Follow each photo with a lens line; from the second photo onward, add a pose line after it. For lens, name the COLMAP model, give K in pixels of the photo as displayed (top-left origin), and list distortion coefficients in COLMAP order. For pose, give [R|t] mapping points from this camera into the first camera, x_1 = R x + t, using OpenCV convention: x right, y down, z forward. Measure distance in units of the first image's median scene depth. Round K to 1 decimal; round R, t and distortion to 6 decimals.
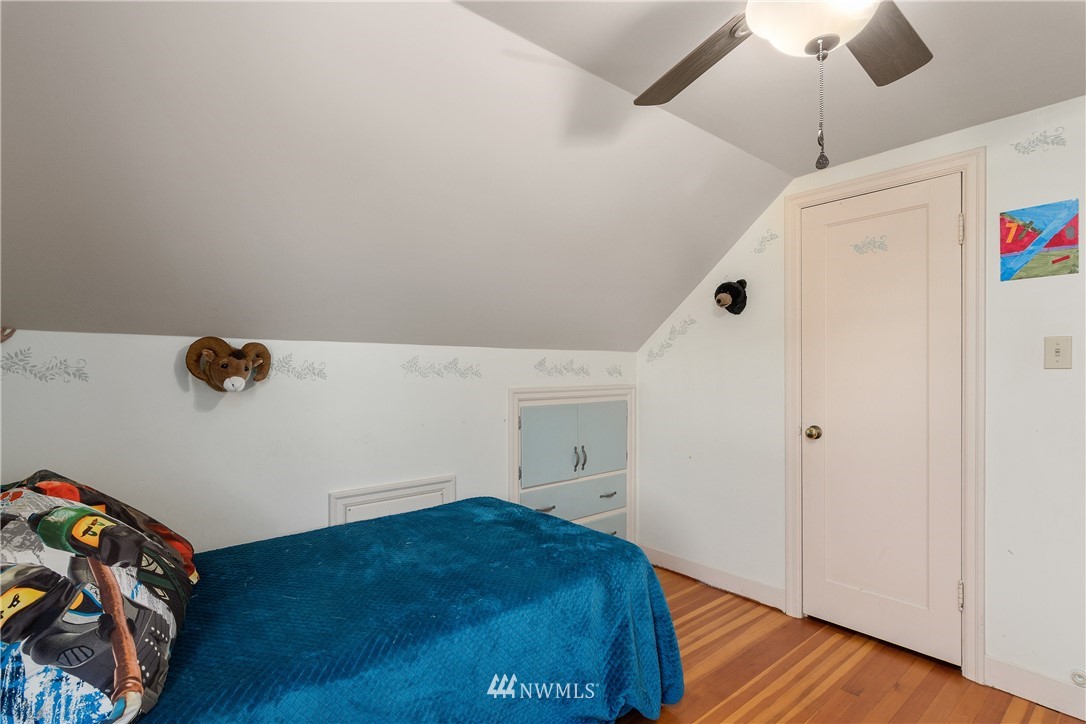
lens RADIAL K [[525.6, 0, 543.3], [0, 525.6, 364.6], [0, 0, 1]] dist [0.012983, -0.000099]
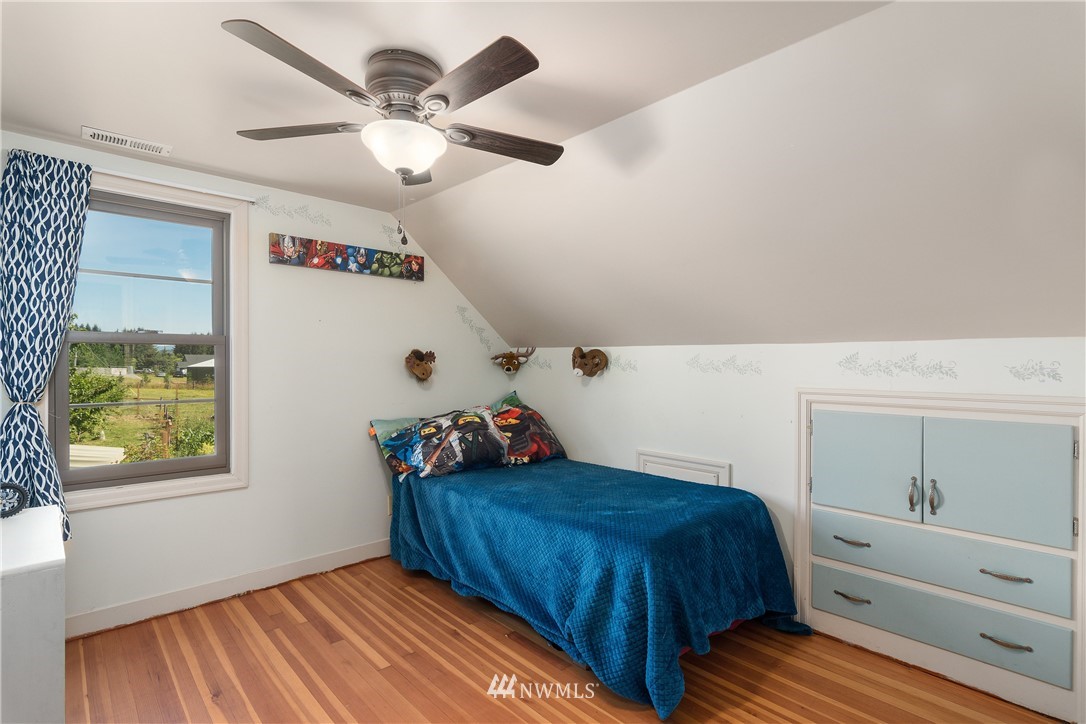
lens RADIAL K [[525.6, 0, 543.4], [0, 525.6, 363.7], [0, 0, 1]] dist [0.012983, -0.000099]
pose [[0.068122, -0.001436, -0.997676, 0.754670], [-0.001495, 0.999998, -0.001542, 0.006121], [0.997676, 0.001597, 0.068120, 0.464602]]
